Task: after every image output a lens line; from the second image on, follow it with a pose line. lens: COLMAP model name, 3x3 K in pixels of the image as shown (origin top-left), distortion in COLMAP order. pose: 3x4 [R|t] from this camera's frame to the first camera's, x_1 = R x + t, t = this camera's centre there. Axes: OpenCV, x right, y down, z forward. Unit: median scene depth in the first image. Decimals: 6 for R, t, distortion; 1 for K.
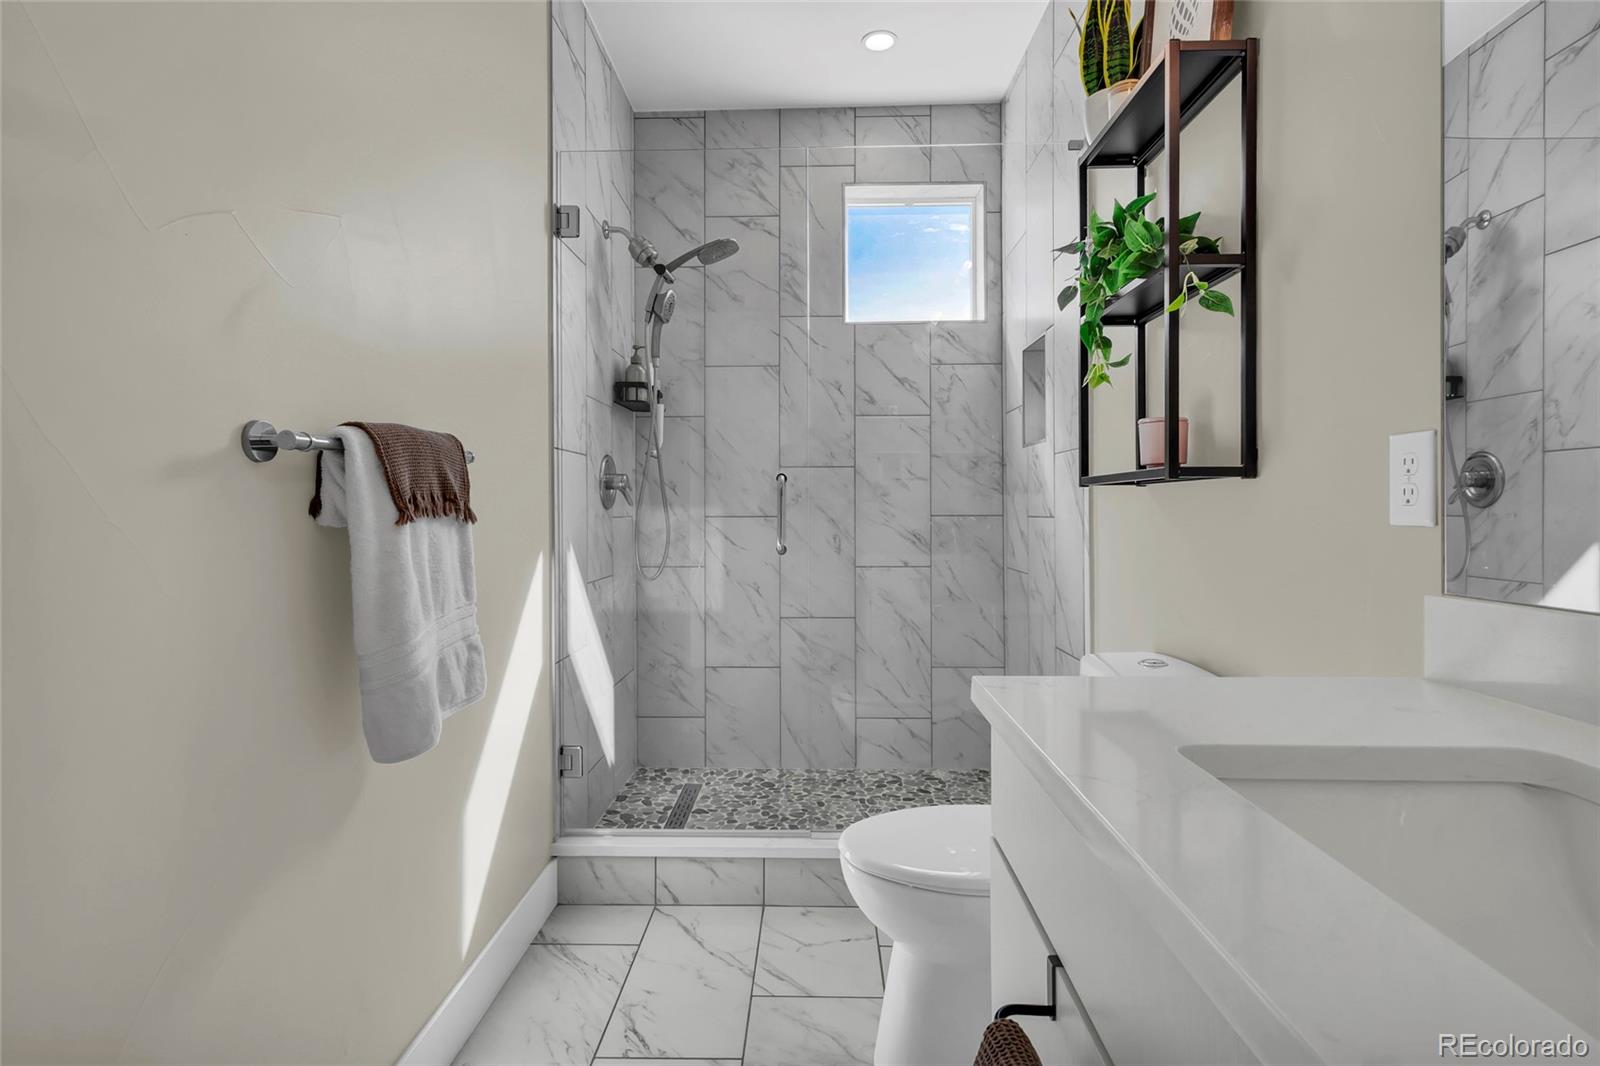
lens RADIAL K [[764.1, 0, 801.7], [0, 764.1, 508.8], [0, 0, 1]] dist [0.008573, -0.000323]
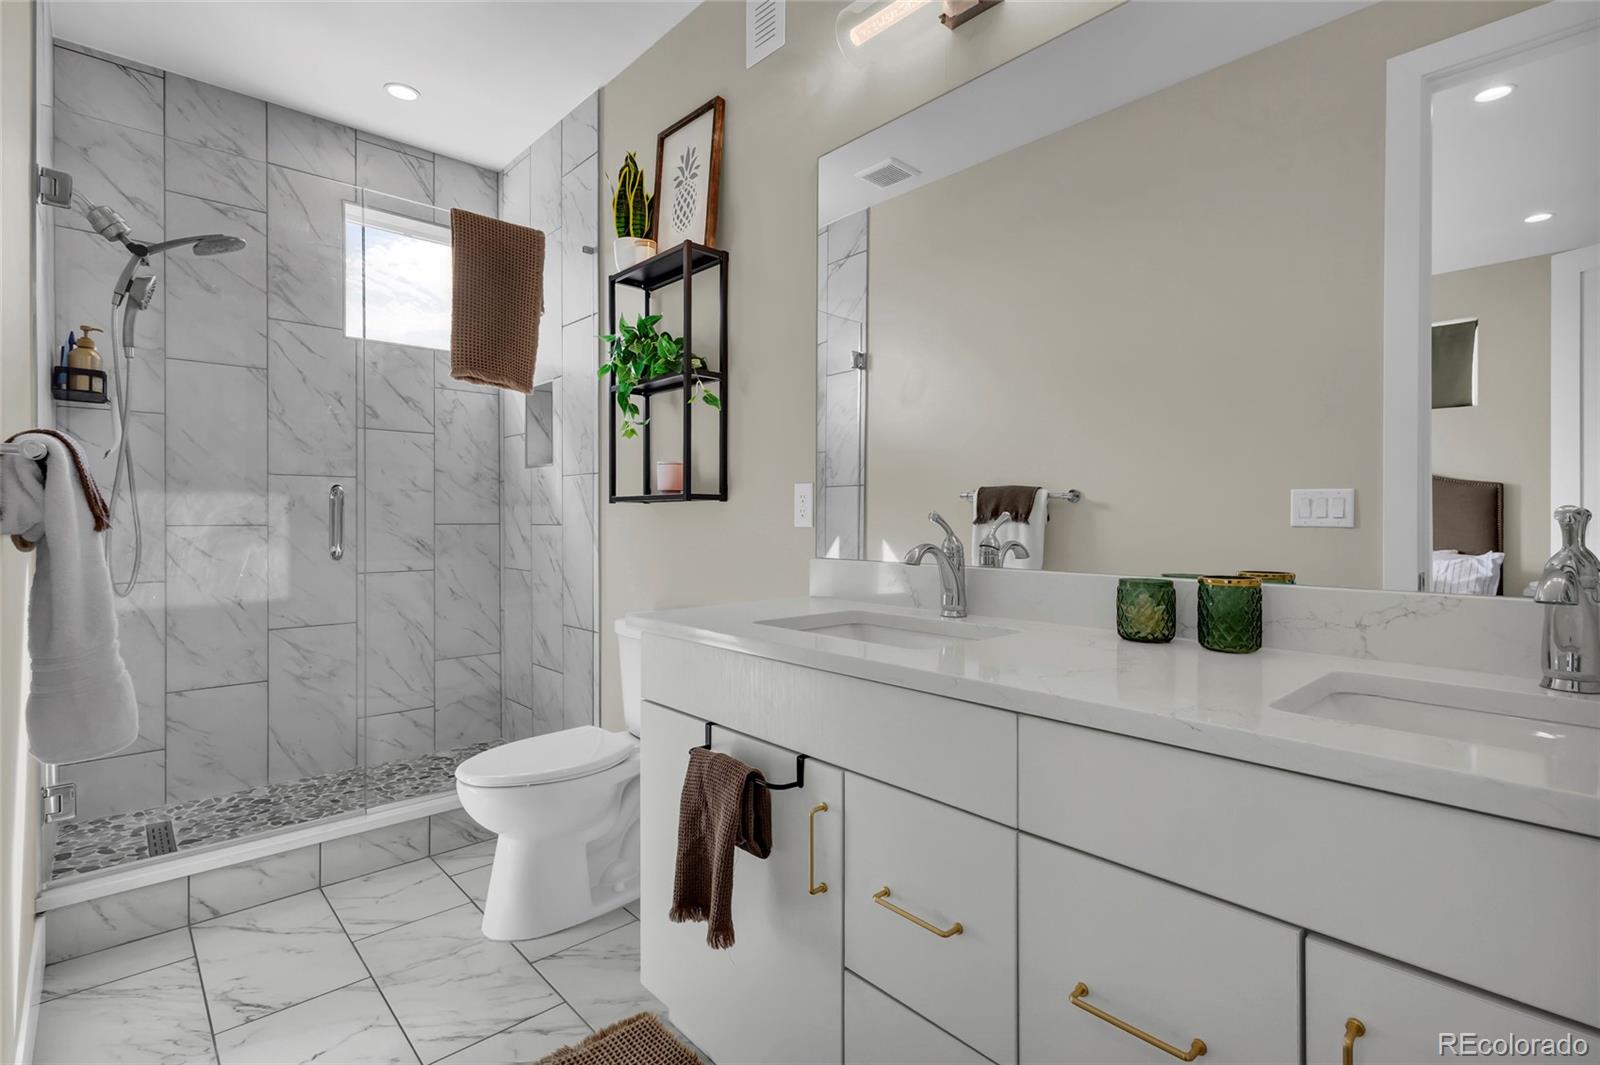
lens RADIAL K [[751.9, 0, 797.2], [0, 751.9, 530.7], [0, 0, 1]] dist [0.007603, -0.000739]
pose [[0.722052, -0.007470, 0.691798, -0.223756], [-0.003692, 0.999886, 0.014651, 0.000537], [-0.691829, -0.013133, 0.721942, -0.166281]]
